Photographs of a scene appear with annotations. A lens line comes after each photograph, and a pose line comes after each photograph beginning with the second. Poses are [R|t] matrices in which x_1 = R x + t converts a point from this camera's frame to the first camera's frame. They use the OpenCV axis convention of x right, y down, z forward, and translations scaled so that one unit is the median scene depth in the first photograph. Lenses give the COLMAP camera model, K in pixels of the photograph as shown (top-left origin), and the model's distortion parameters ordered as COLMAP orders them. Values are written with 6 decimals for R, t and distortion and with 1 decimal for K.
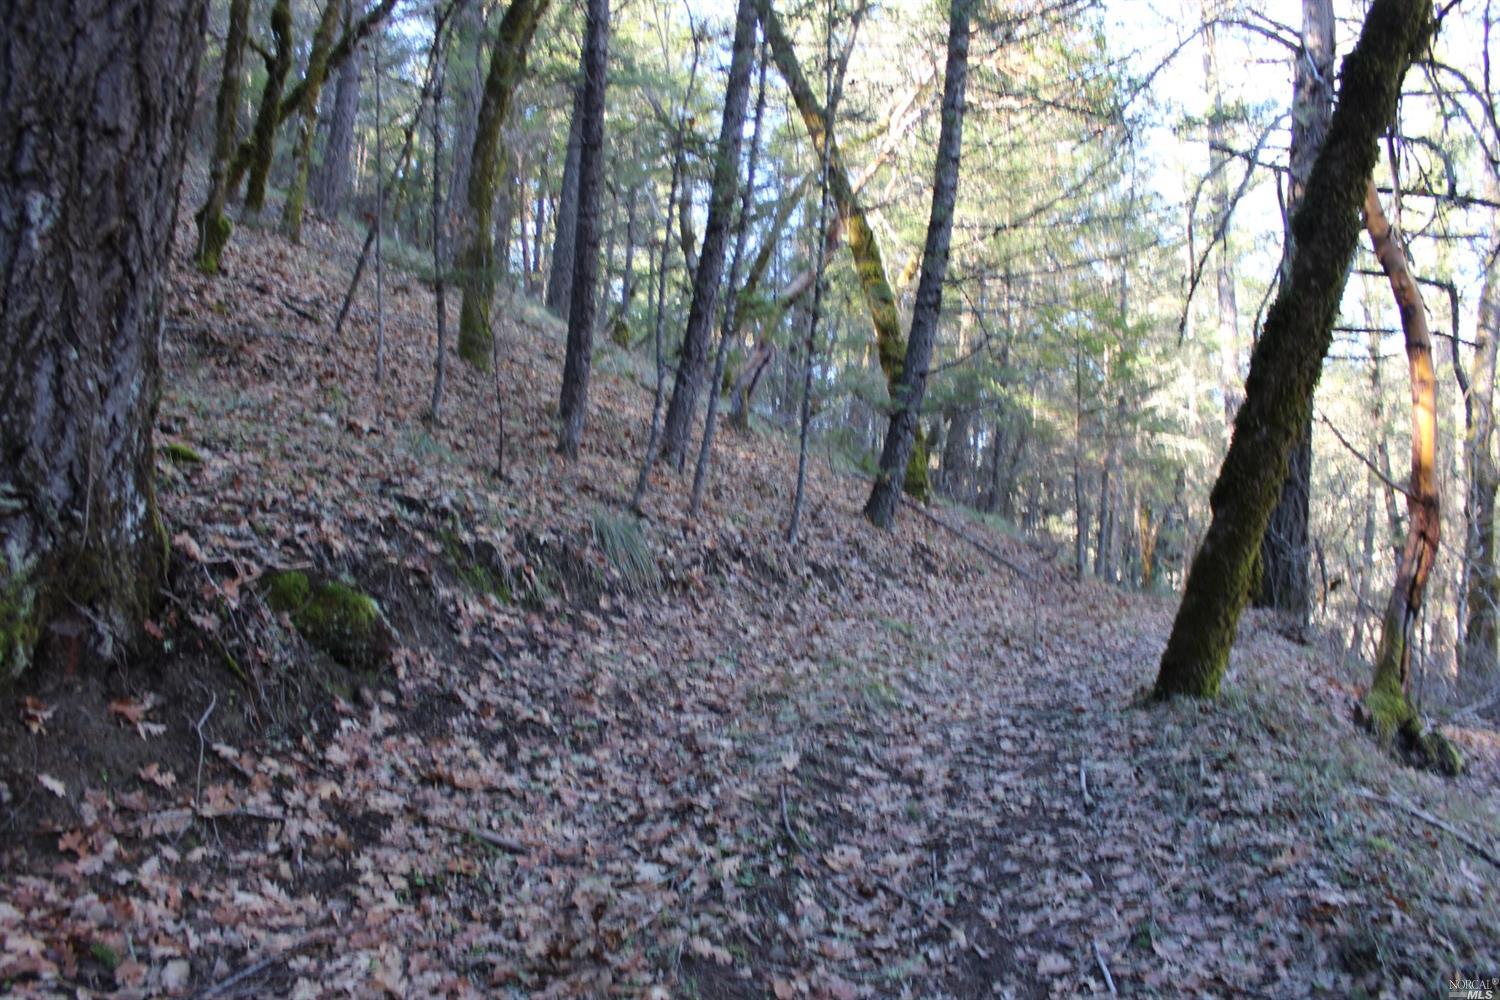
lens RADIAL K [[1246.6, 0, 746.4], [0, 1246.6, 532.0], [0, 0, 1]] dist [-0.161539, 0.142212]
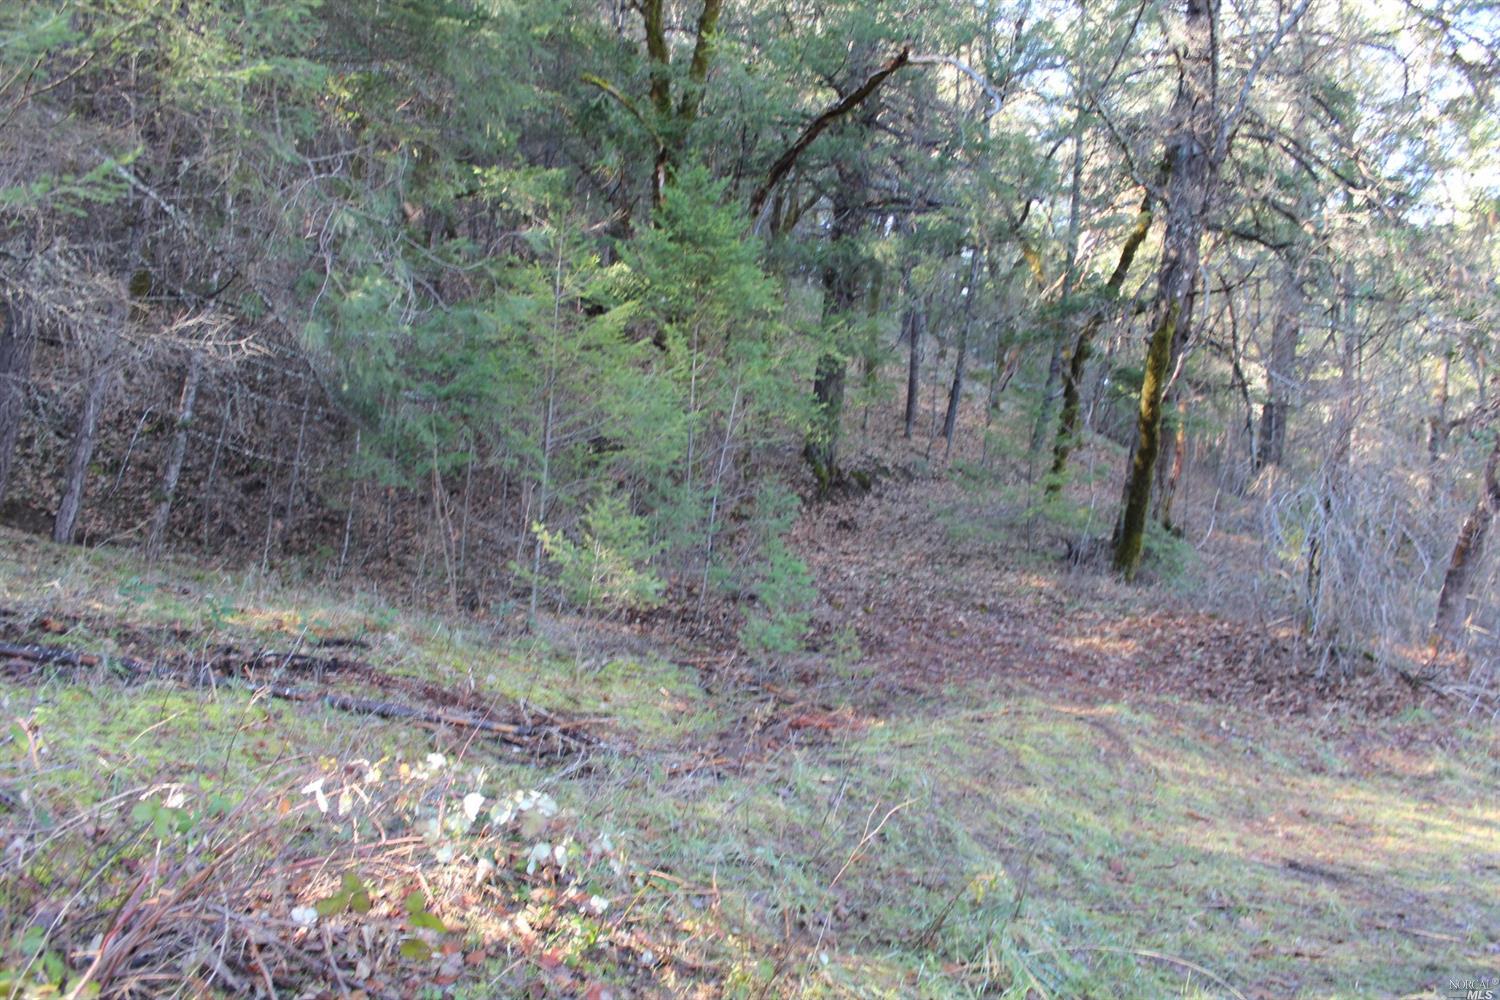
lens RADIAL K [[1246.6, 0, 746.4], [0, 1246.6, 532.0], [0, 0, 1]] dist [-0.161539, 0.142212]
pose [[0.959706, 0.011237, -0.280781, 0.511254], [0.005353, 0.998288, 0.058247, -0.016326], [0.280955, -0.057403, 0.958003, -3.118475]]
